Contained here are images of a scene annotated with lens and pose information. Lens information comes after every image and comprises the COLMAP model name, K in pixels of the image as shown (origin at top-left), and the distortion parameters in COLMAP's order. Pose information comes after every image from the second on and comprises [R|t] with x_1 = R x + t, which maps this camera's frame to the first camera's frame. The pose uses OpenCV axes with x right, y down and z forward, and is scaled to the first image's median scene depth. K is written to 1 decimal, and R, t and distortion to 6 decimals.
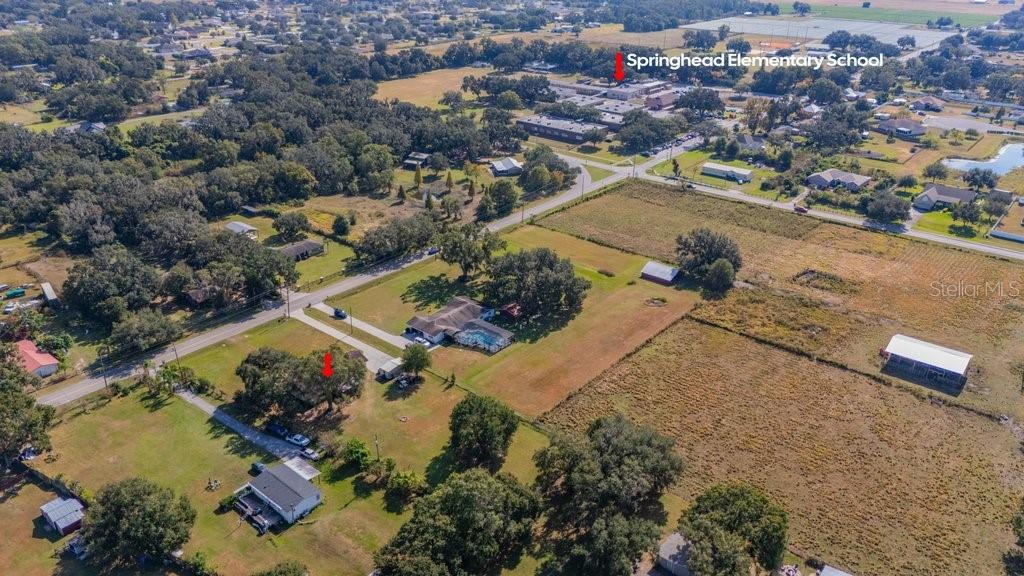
lens RADIAL K [[752.8, 0, 512.0], [0, 752.8, 288.0], [0, 0, 1]] dist [0.109163, -0.134500]
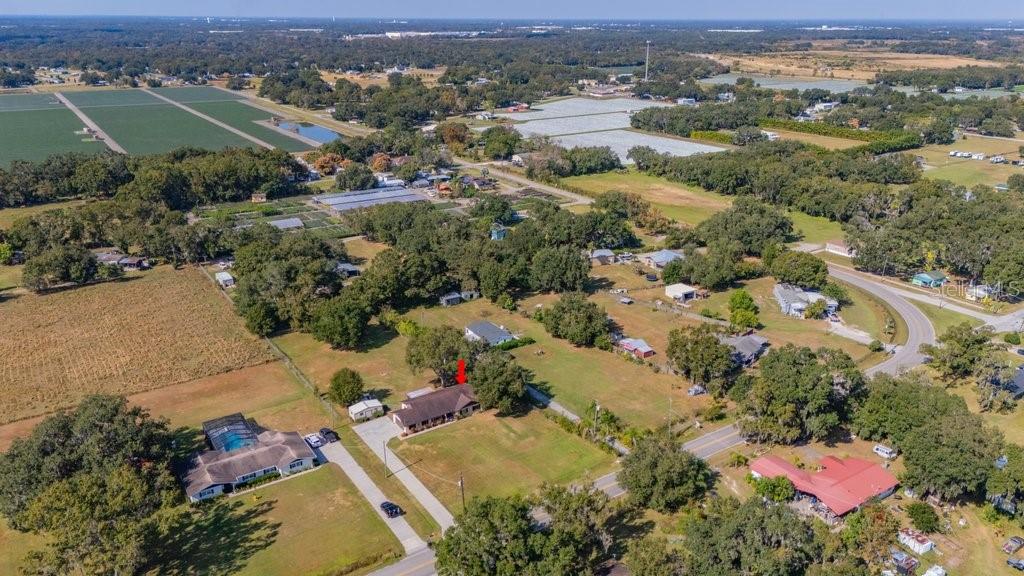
lens RADIAL K [[752.8, 0, 512.0], [0, 752.8, 288.0], [0, 0, 1]] dist [0.109163, -0.134500]
pose [[-0.961102, -0.103689, 0.255993, -0.266090], [0.109501, 0.707849, 0.697824, -0.299593], [-0.253561, 0.698712, -0.668961, 0.720113]]
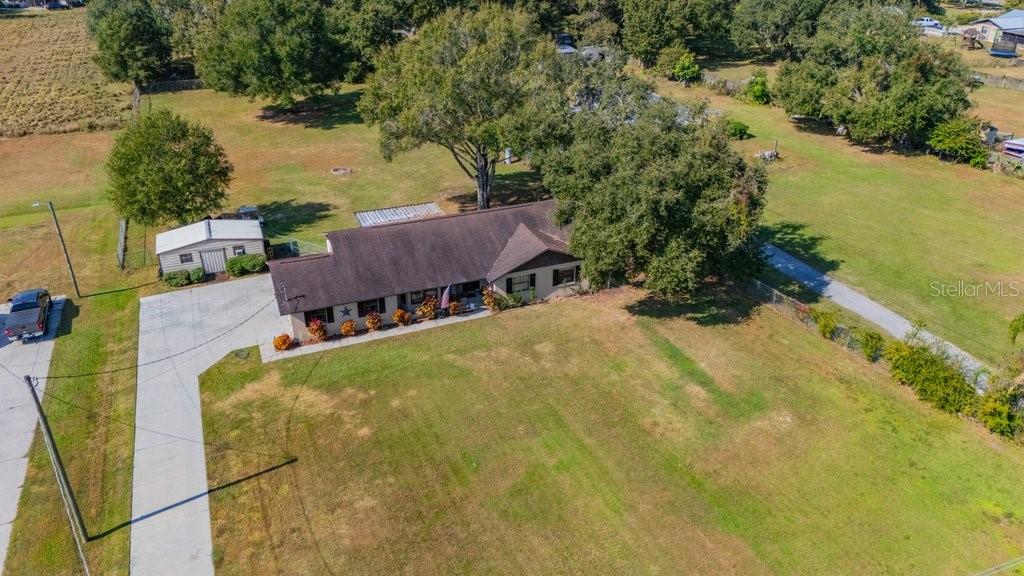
lens RADIAL K [[752.8, 0, 512.0], [0, 752.8, 288.0], [0, 0, 1]] dist [0.109163, -0.134500]
pose [[-0.886511, -0.226472, 0.403497, -0.182814], [0.188794, 0.619103, 0.762279, -0.038645], [-0.422441, 0.751946, -0.506085, 0.546748]]
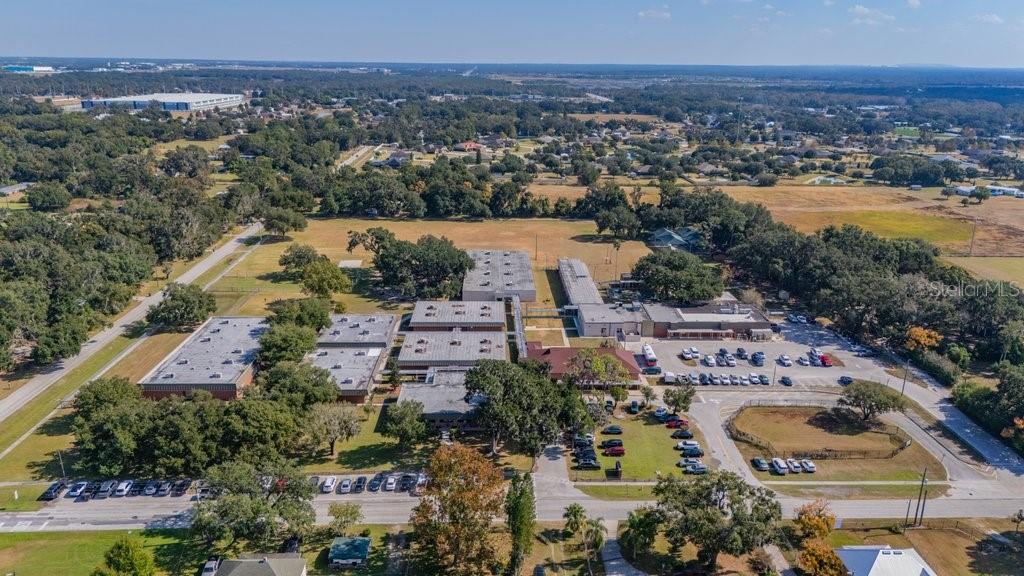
lens RADIAL K [[752.8, 0, 512.0], [0, 752.8, 288.0], [0, 0, 1]] dist [0.109163, -0.134500]
pose [[0.668552, 0.212857, -0.712552, 0.554092], [-0.322848, 0.946234, -0.020249, -0.324624], [0.669931, 0.243584, 0.701327, 0.846833]]
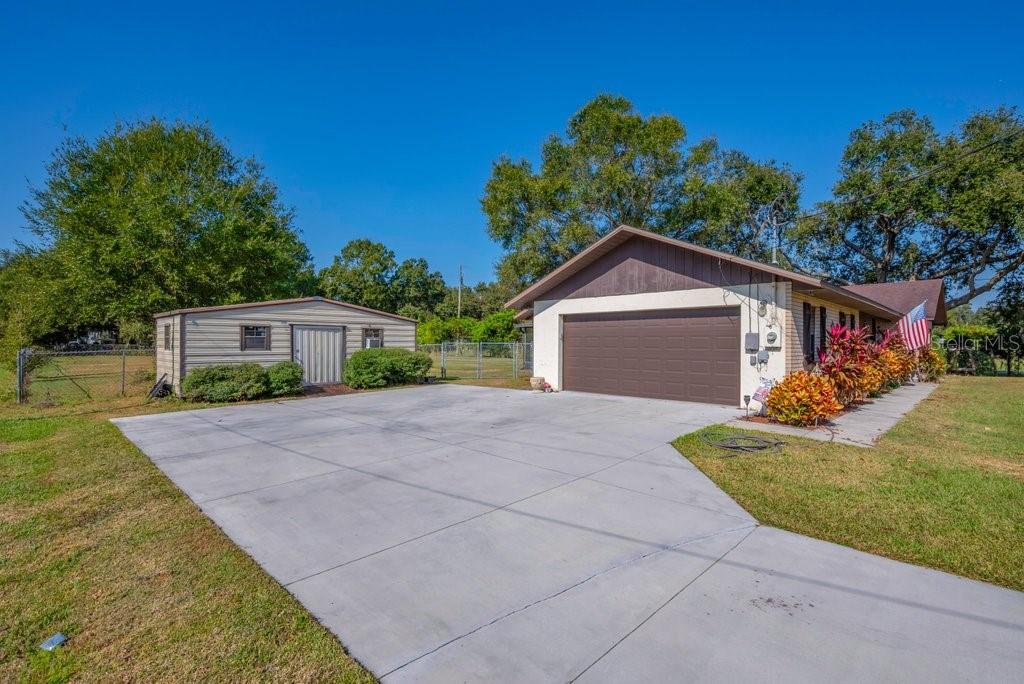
lens RADIAL K [[476.2, 0, 512.0], [0, 476.2, 342.0], [0, 0, 1]] dist [-0.000526, -0.000109]
pose [[-0.997098, -0.008447, 0.075664, -0.097183], [0.024128, 0.907538, 0.419277, 0.036290], [-0.072210, 0.419886, -0.904700, 0.527412]]
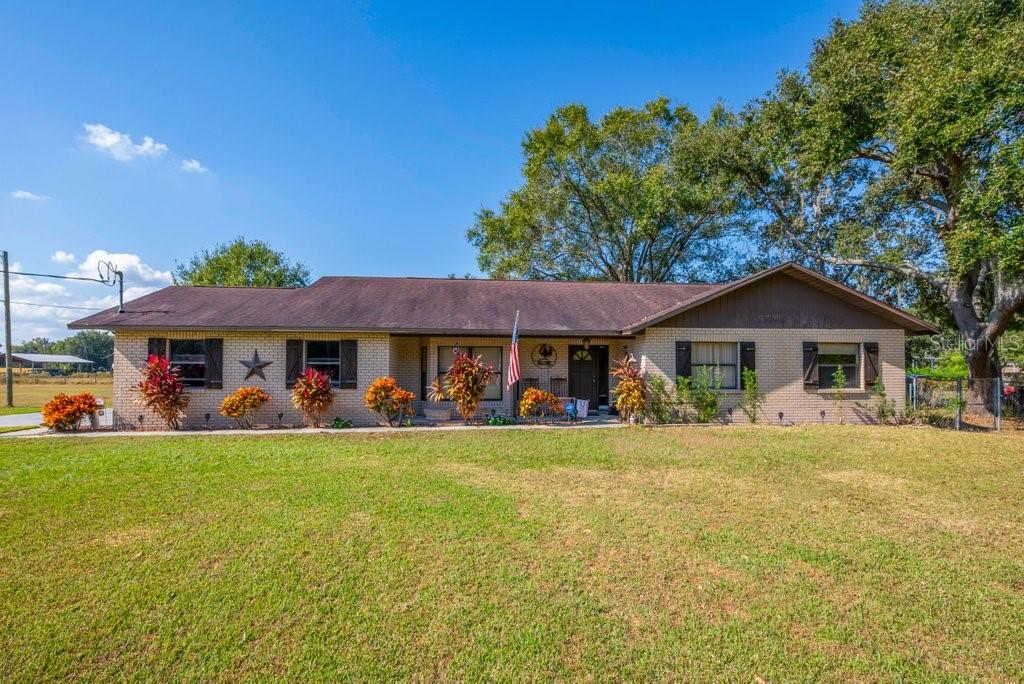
lens RADIAL K [[480.1, 0, 513.9], [0, 480.1, 361.3], [0, 0, 1]] dist [0.003626, 0.000225]
pose [[-0.713978, 0.006201, 0.700140, -0.145808], [0.293418, 0.910569, 0.291153, 0.043504], [-0.635720, 0.413311, -0.651946, 0.510283]]
